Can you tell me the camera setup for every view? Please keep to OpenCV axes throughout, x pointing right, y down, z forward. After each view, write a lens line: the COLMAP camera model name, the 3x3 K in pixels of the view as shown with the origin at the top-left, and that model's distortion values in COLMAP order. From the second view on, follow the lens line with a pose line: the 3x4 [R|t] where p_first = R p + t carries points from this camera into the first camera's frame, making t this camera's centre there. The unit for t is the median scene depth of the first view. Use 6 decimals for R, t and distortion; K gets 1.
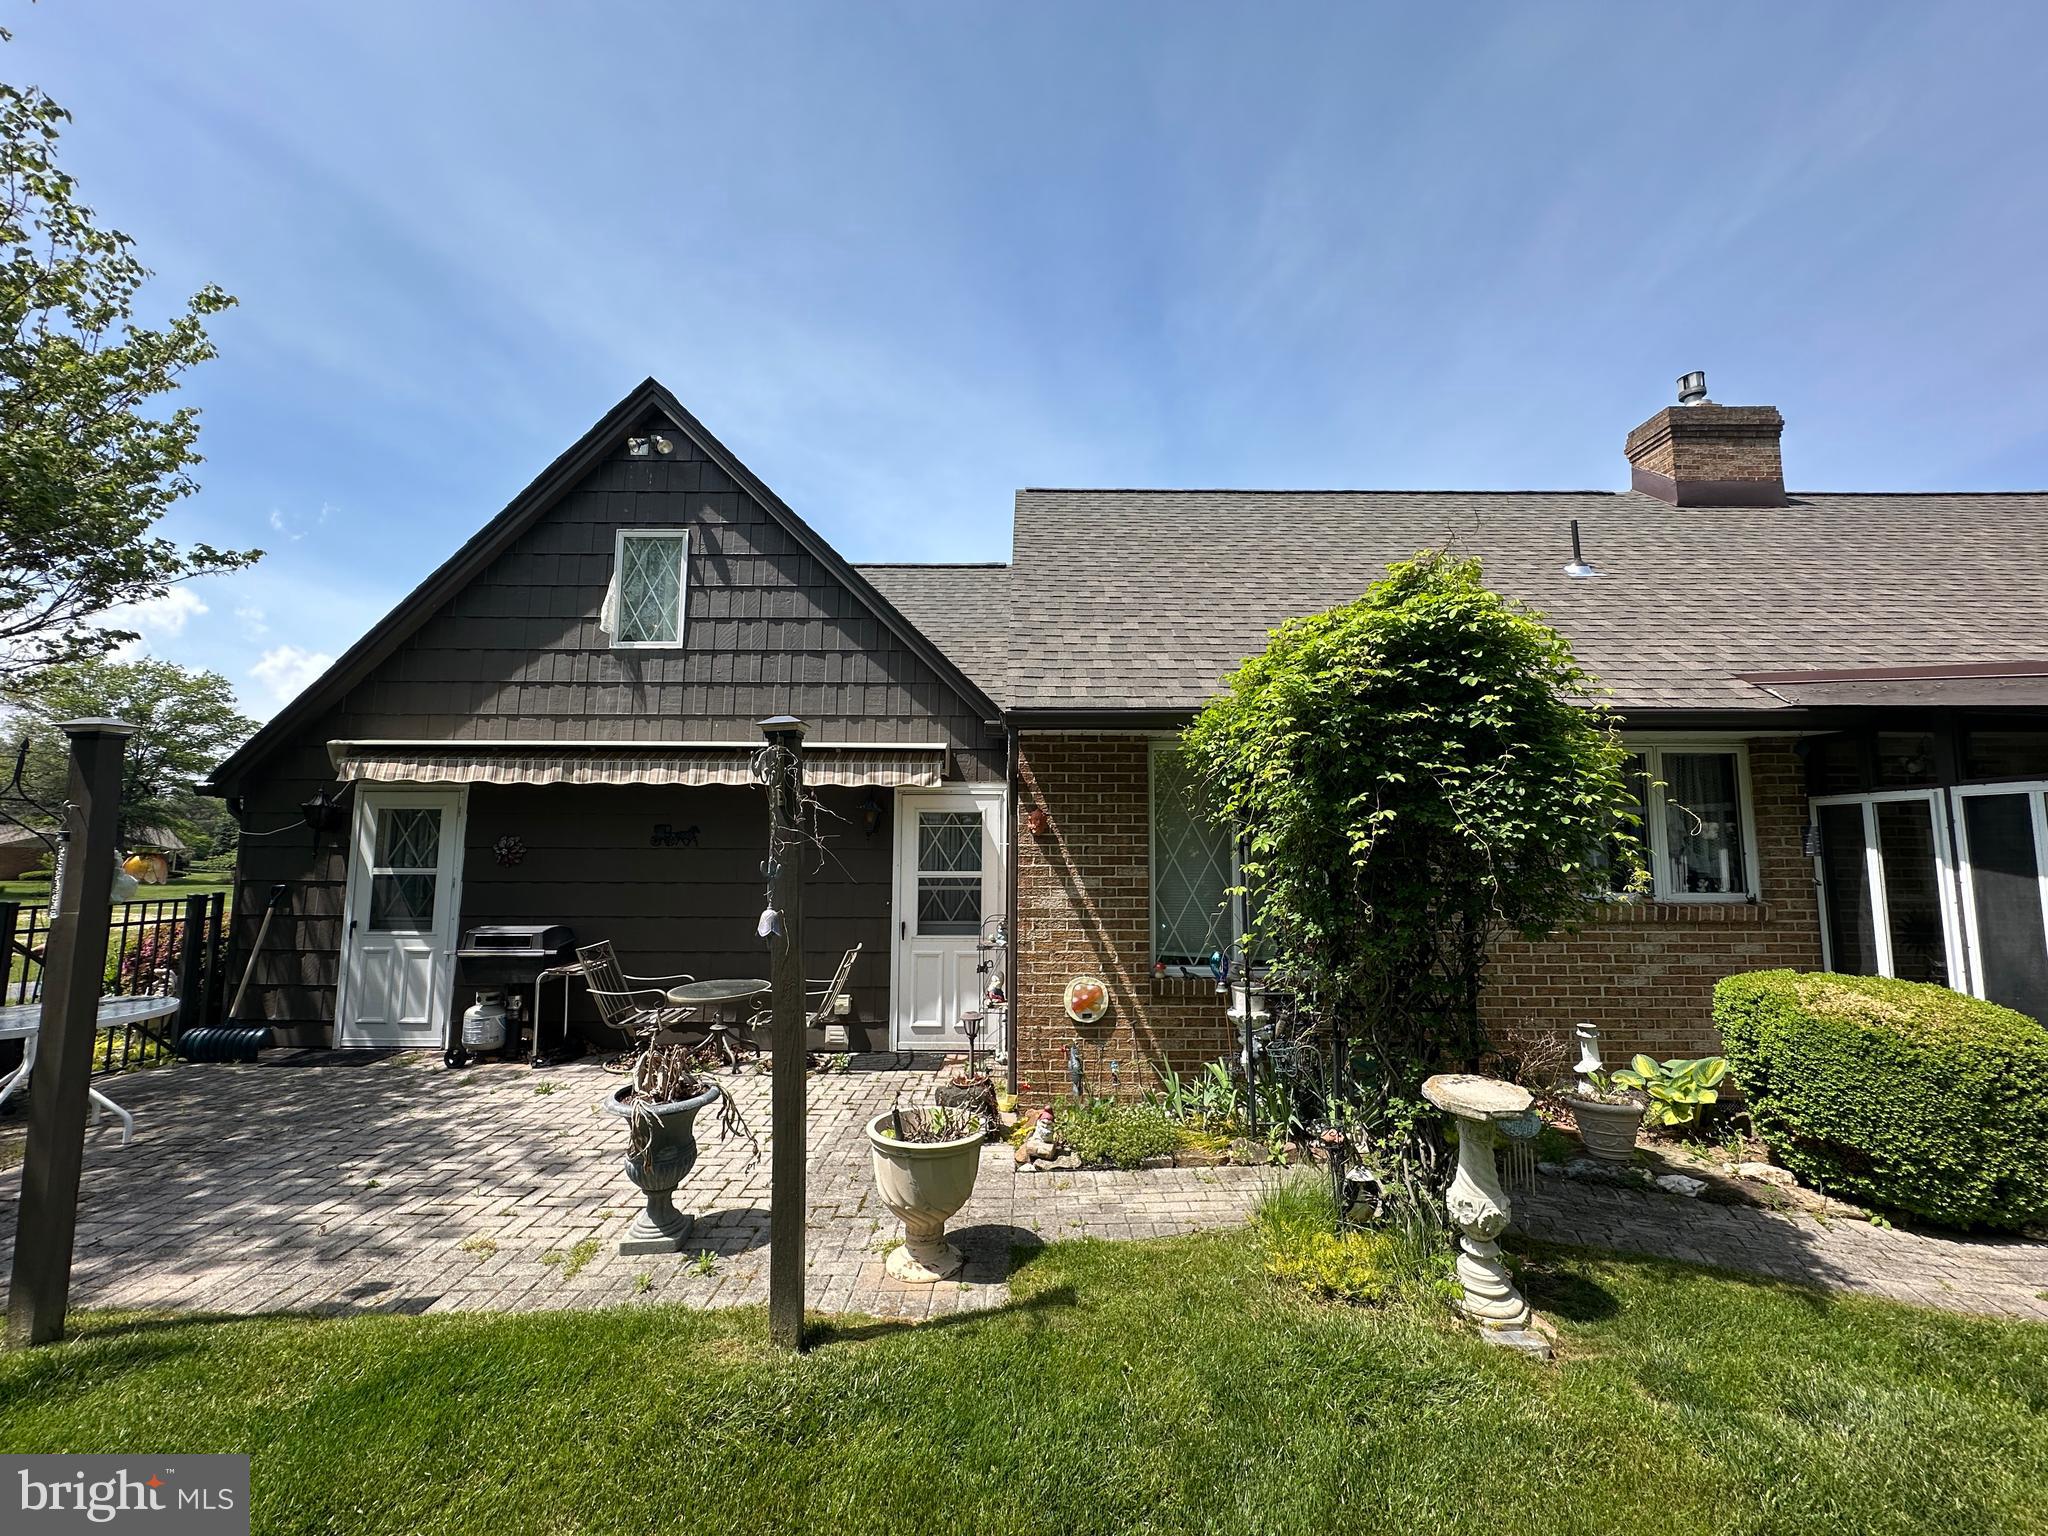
lens RADIAL K [[817.3, 0, 1015.0], [0, 817.3, 759.8], [0, 0, 1]] dist [-0.005808, 0.000292]
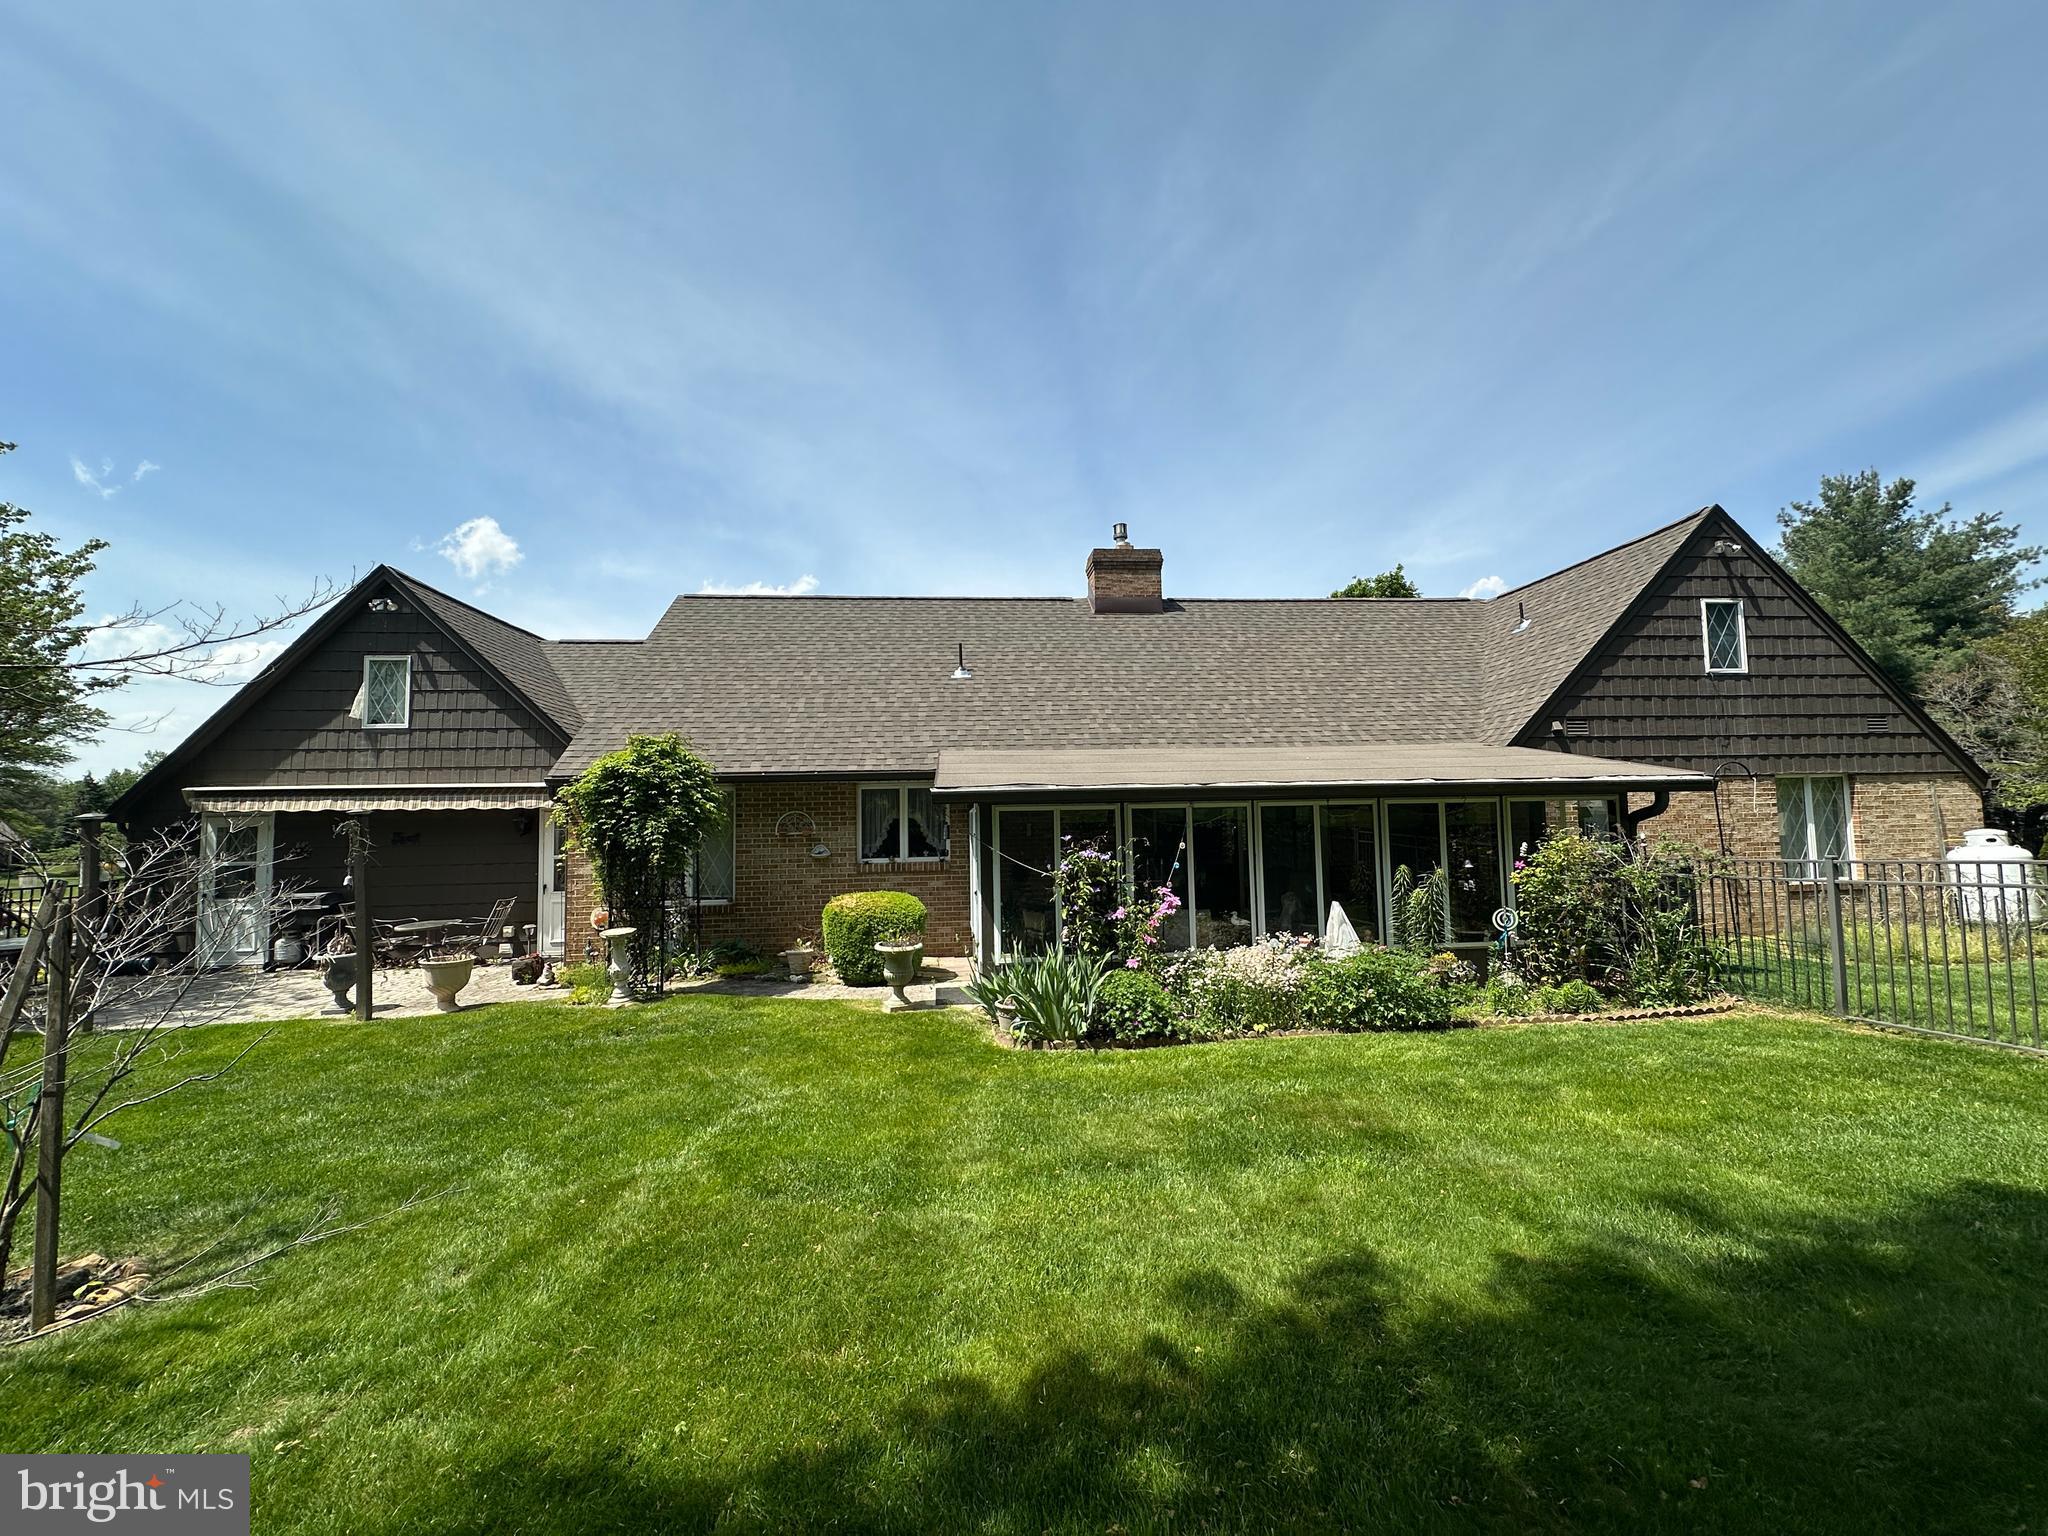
lens RADIAL K [[816.0, 0, 1023.2], [0, 816.0, 765.0], [0, 0, 1]] dist [-0.002123, 0.000643]
pose [[0.995253, -0.016586, 0.095895, 0.703797], [0.012424, 0.998962, 0.043831, -0.119162], [-0.096522, -0.042431, 0.994426, -0.813149]]
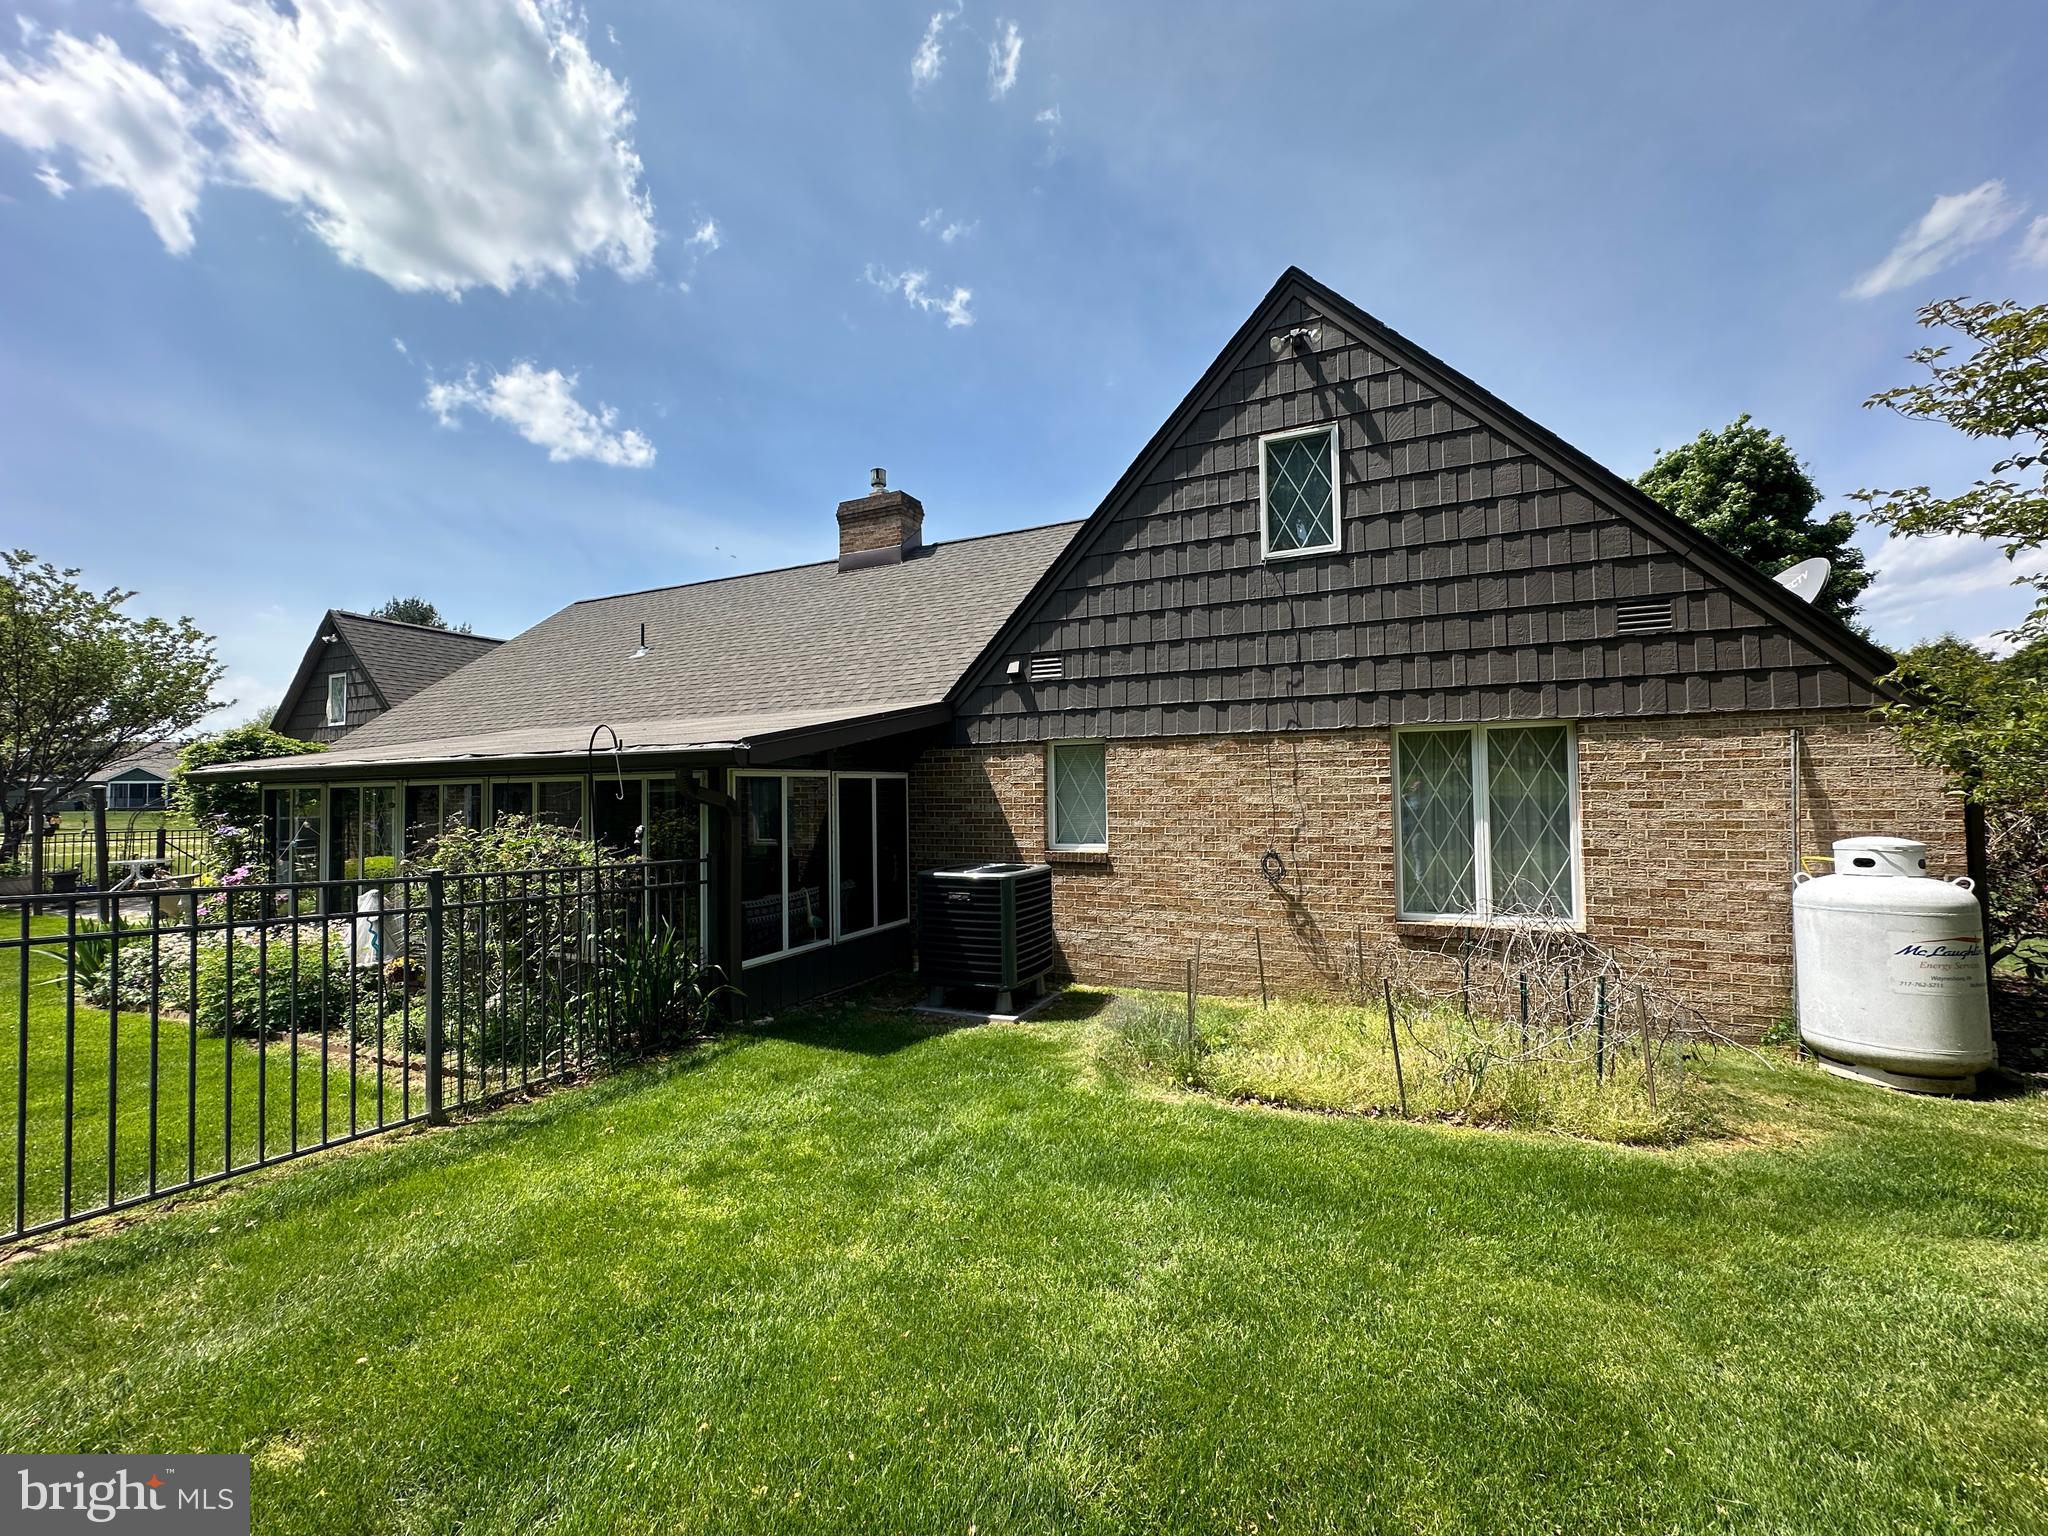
lens RADIAL K [[817.9, 0, 1024.6], [0, 817.9, 766.3], [0, 0, 1]] dist [-0.000708, 0.000360]
pose [[0.907399, -0.029313, -0.419246, 2.386525], [0.063441, 0.995687, 0.067692, -0.053238], [0.415454, -0.088021, 0.905345, -0.339888]]
